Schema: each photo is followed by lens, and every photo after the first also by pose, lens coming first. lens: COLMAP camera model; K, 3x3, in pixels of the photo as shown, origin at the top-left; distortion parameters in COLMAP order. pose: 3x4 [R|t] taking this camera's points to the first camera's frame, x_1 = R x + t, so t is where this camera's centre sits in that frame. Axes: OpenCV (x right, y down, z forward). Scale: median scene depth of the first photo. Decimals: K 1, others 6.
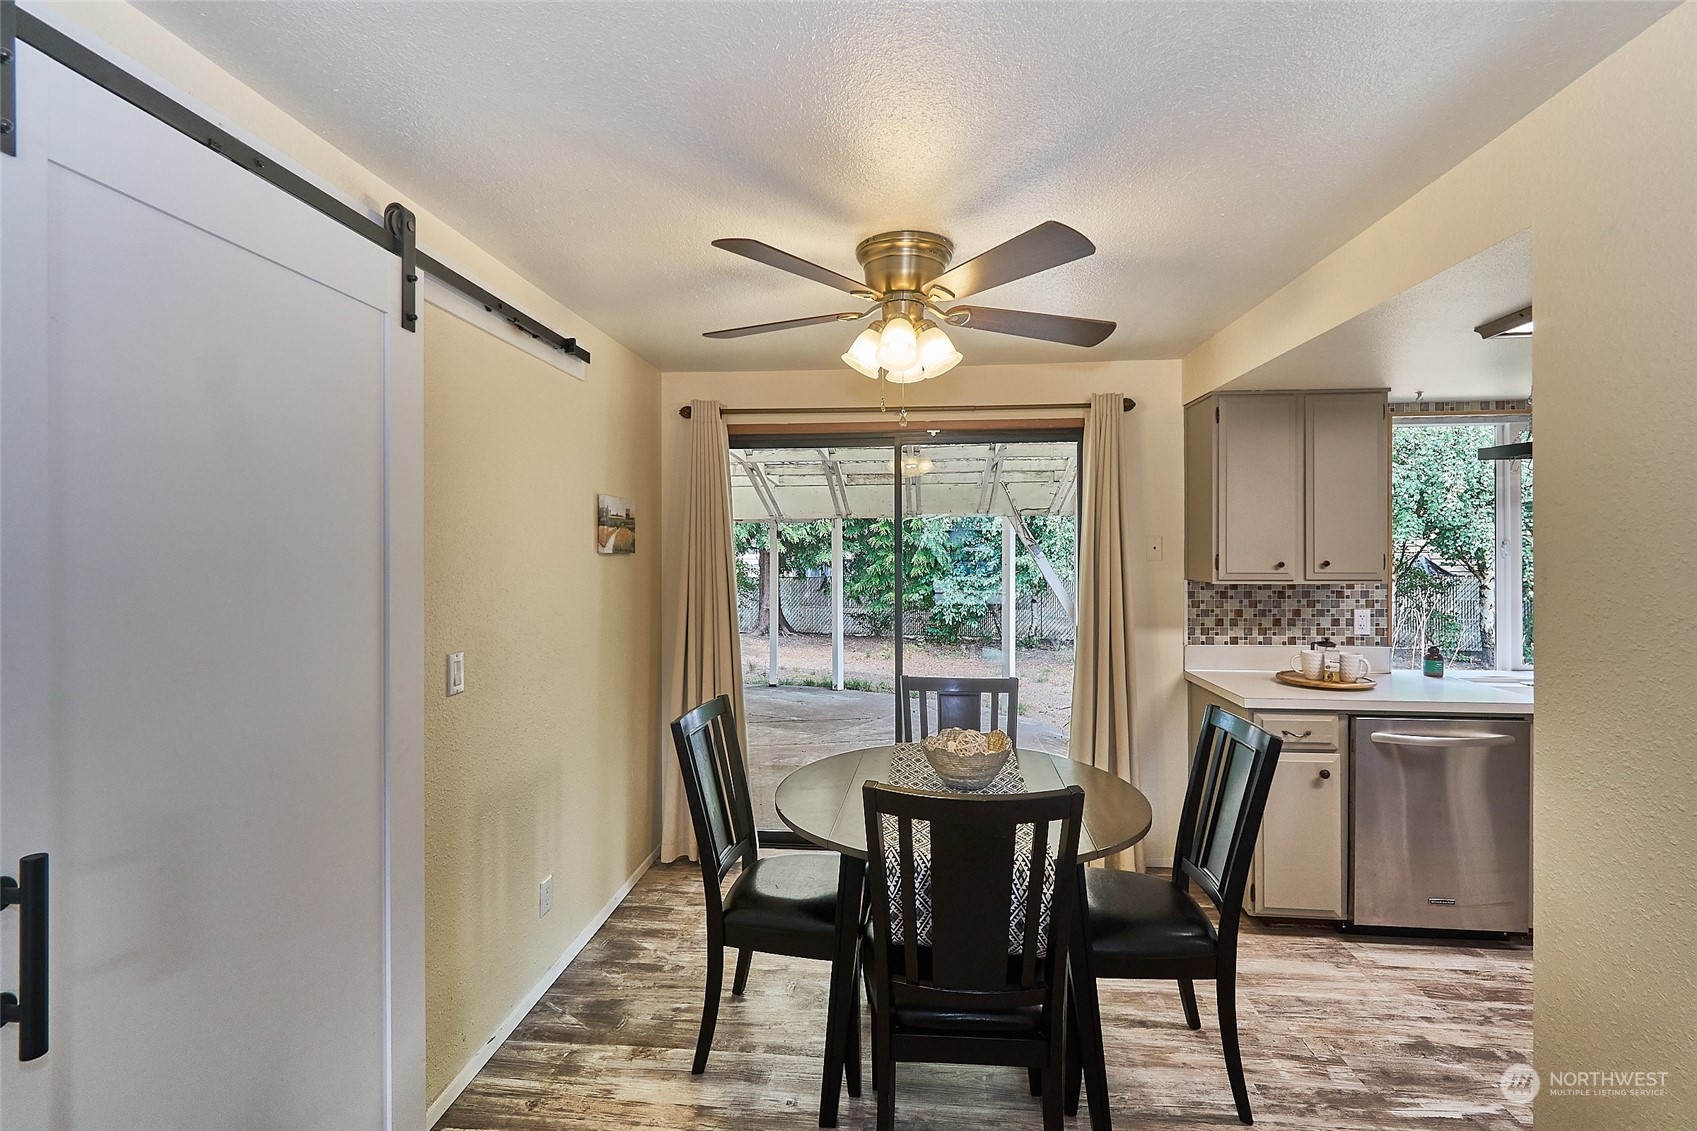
lens RADIAL K [[751.8, 0, 845.9], [0, 751.8, 556.7], [0, 0, 1]] dist [-0.002369, -0.000349]
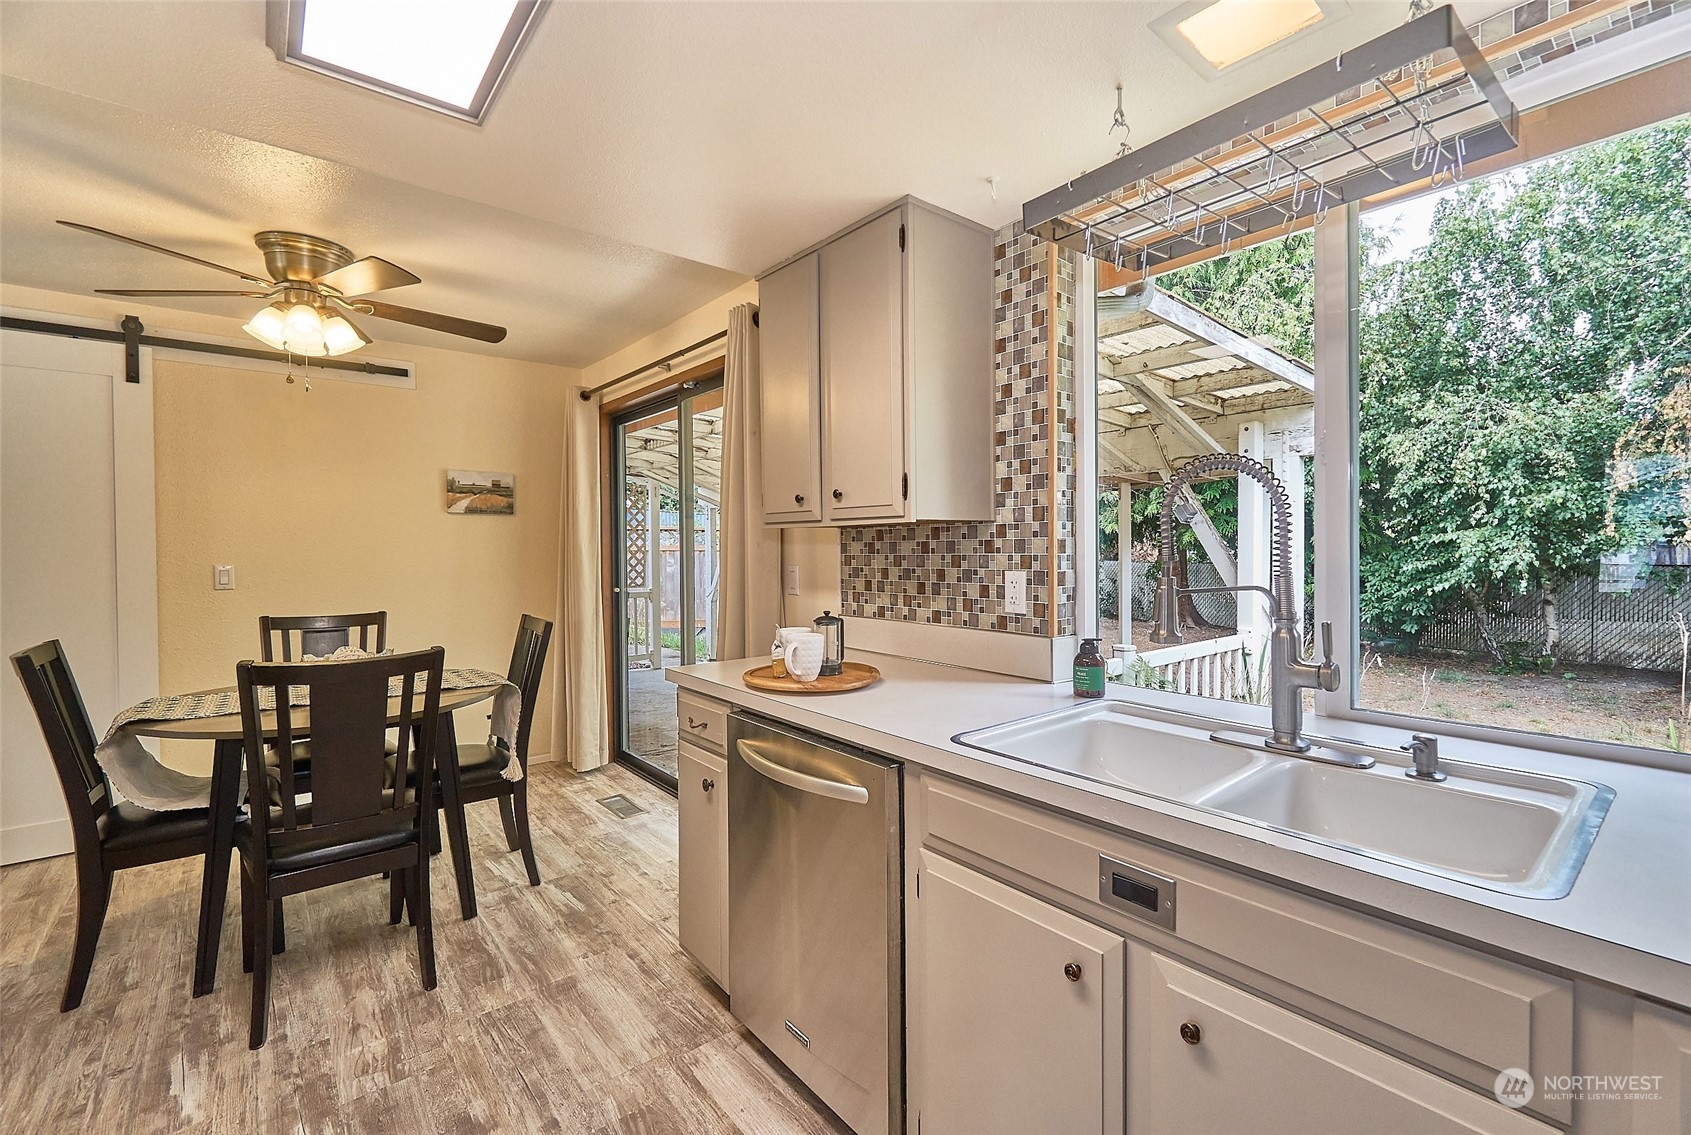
lens RADIAL K [[729.5, 0, 848.9], [0, 729.5, 559.0], [0, 0, 1]] dist [0.001920, 0.000118]
pose [[0.710026, 0.011685, -0.704078, 1.000132], [-0.005407, 0.999923, 0.011142, 0.054669], [0.704154, -0.004104, 0.710035, 0.493551]]
